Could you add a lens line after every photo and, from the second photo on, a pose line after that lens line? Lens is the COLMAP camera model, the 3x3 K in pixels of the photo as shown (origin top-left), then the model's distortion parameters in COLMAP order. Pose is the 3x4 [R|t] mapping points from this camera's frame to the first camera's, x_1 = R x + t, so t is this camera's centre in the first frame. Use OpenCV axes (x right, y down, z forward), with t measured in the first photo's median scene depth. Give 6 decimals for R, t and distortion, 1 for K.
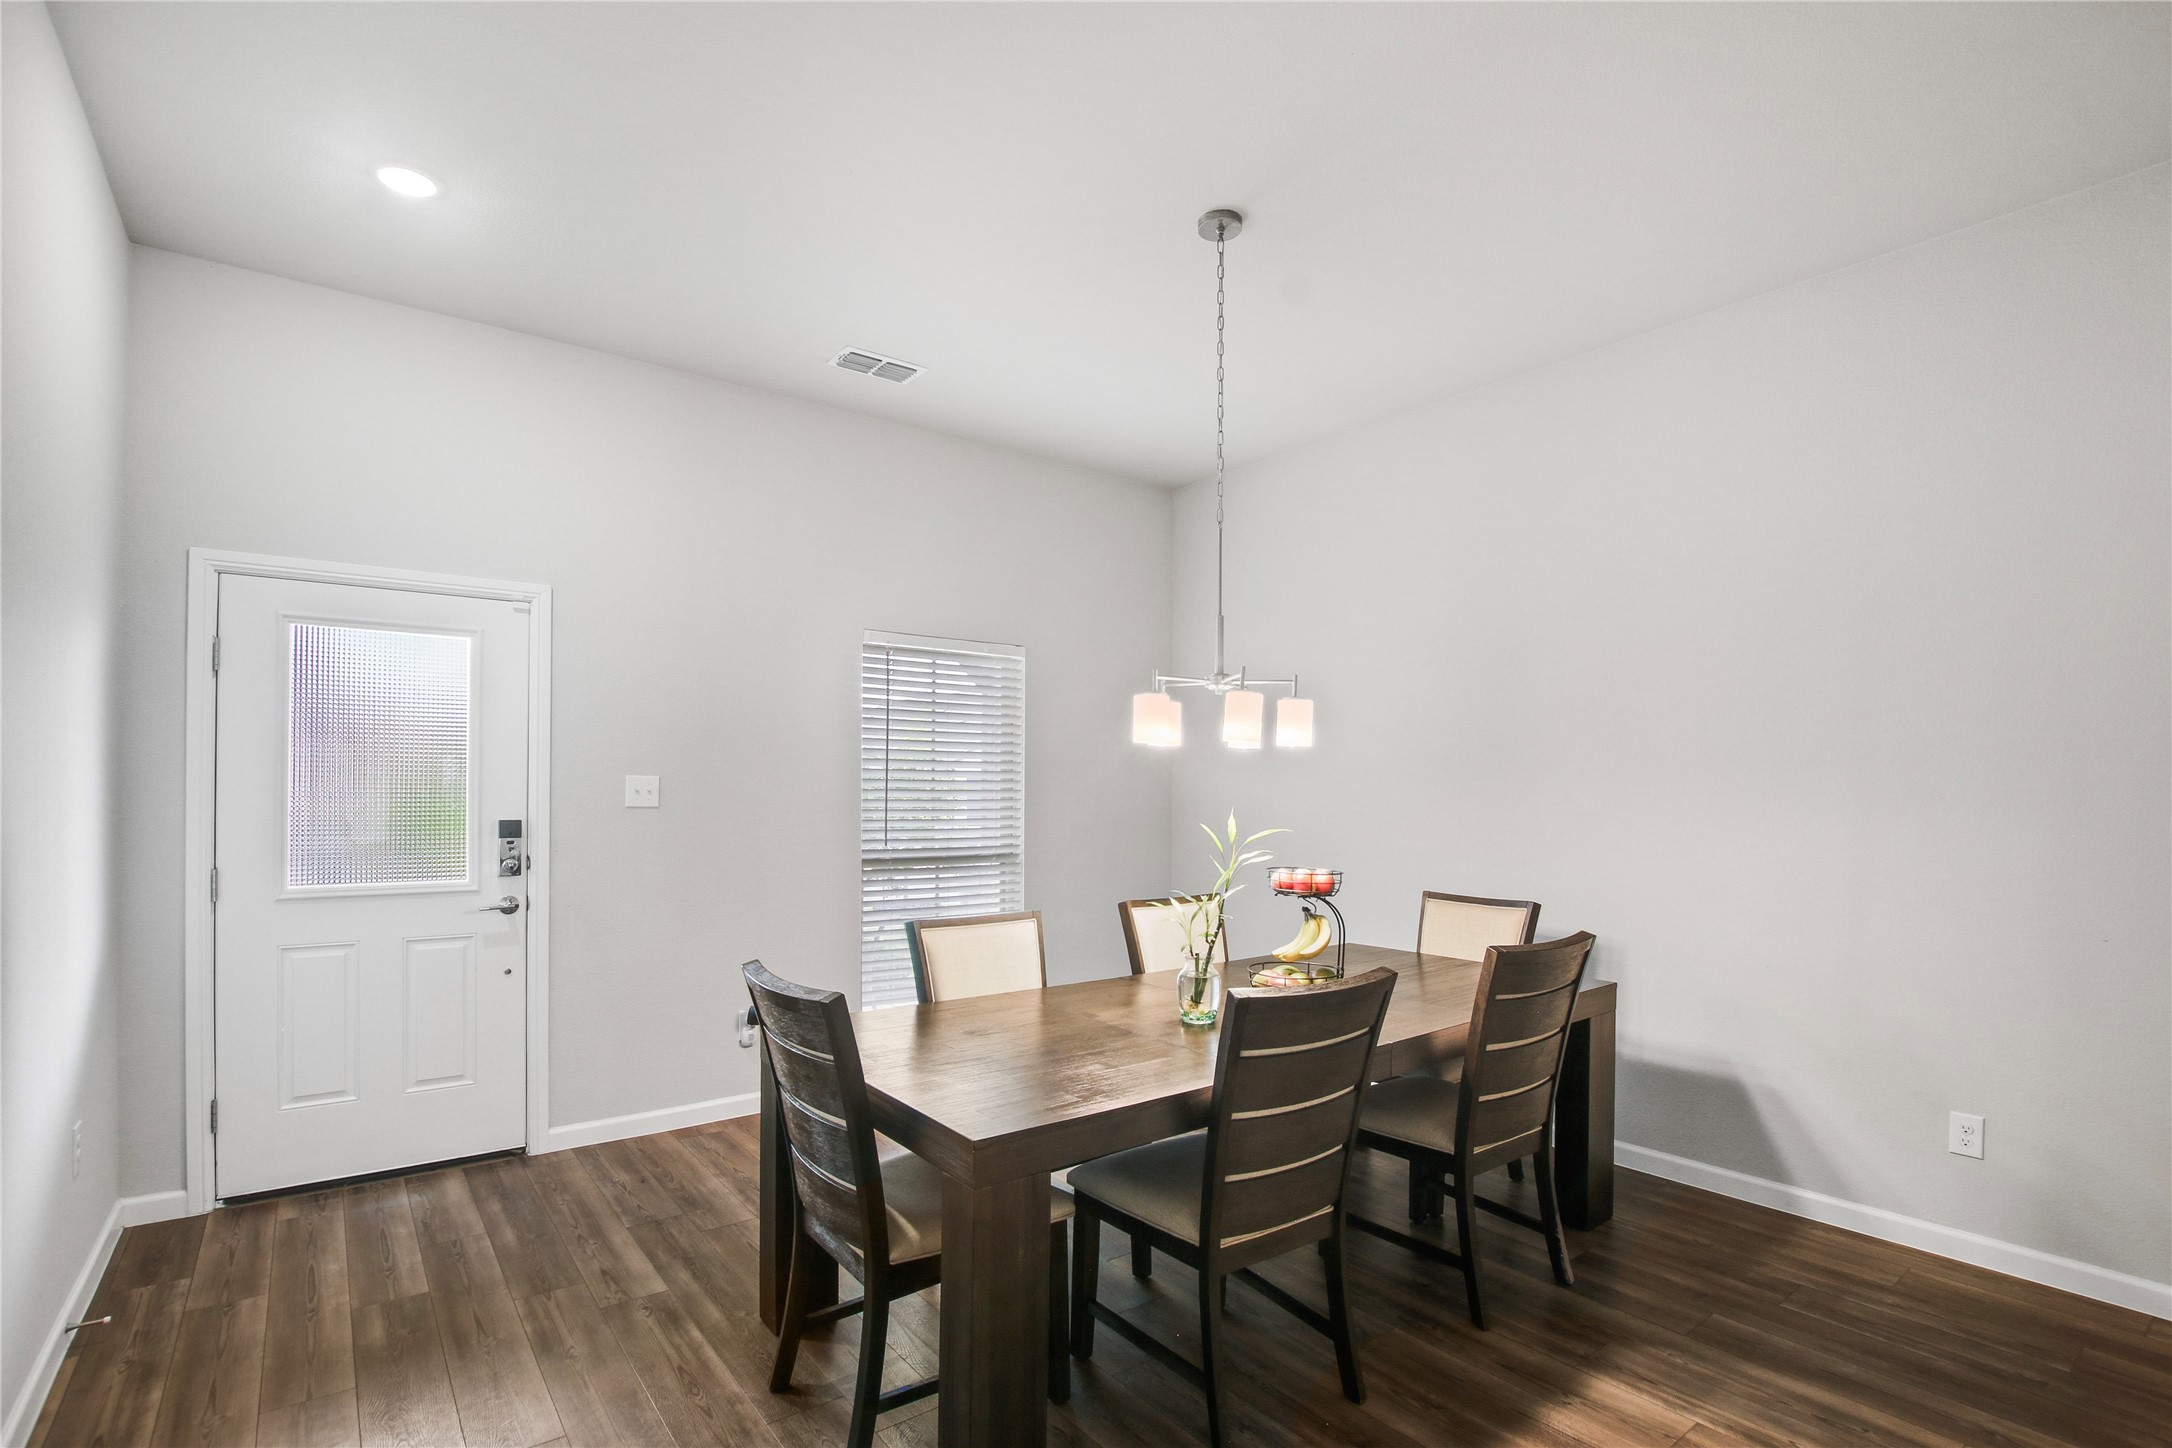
lens RADIAL K [[1005.2, 0, 1072.5], [0, 1005.2, 749.6], [0, 0, 1]] dist [-0.017314, 0.000603]
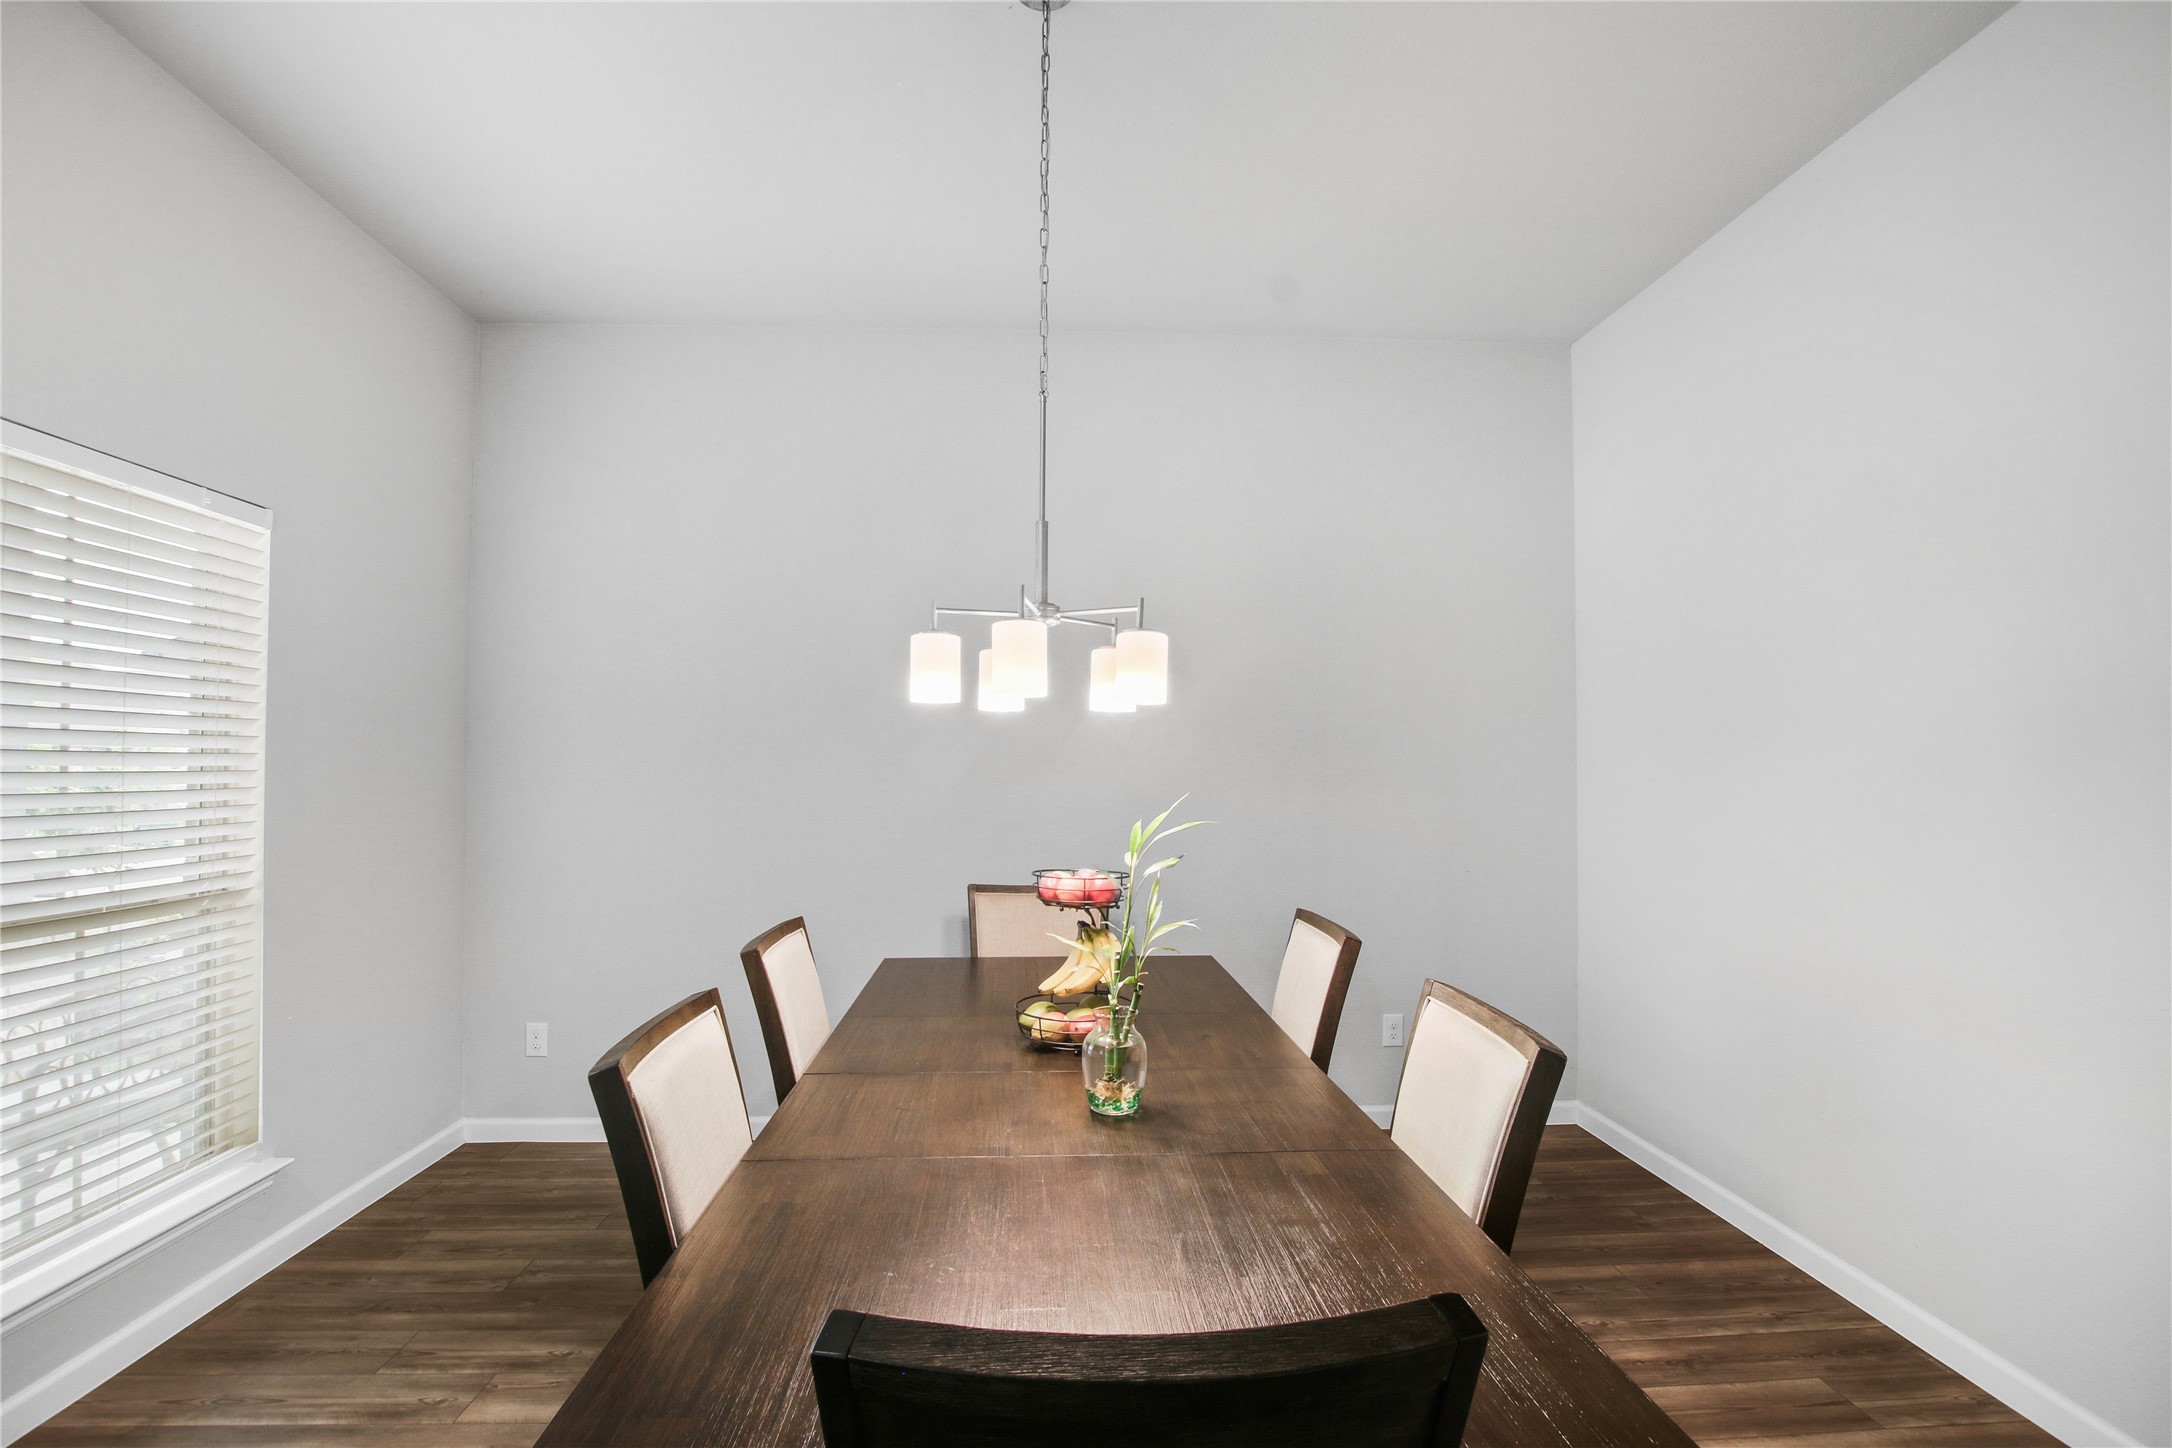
lens RADIAL K [[999.6, 0, 1071.8], [0, 999.6, 728.8], [0, 0, 1]] dist [-0.014471, 0.000962]
pose [[0.578045, 0.024373, 0.815641, -0.250794], [-0.027986, 0.999558, -0.010035, 0.011247], [-0.815525, -0.017026, 0.578471, 0.358503]]
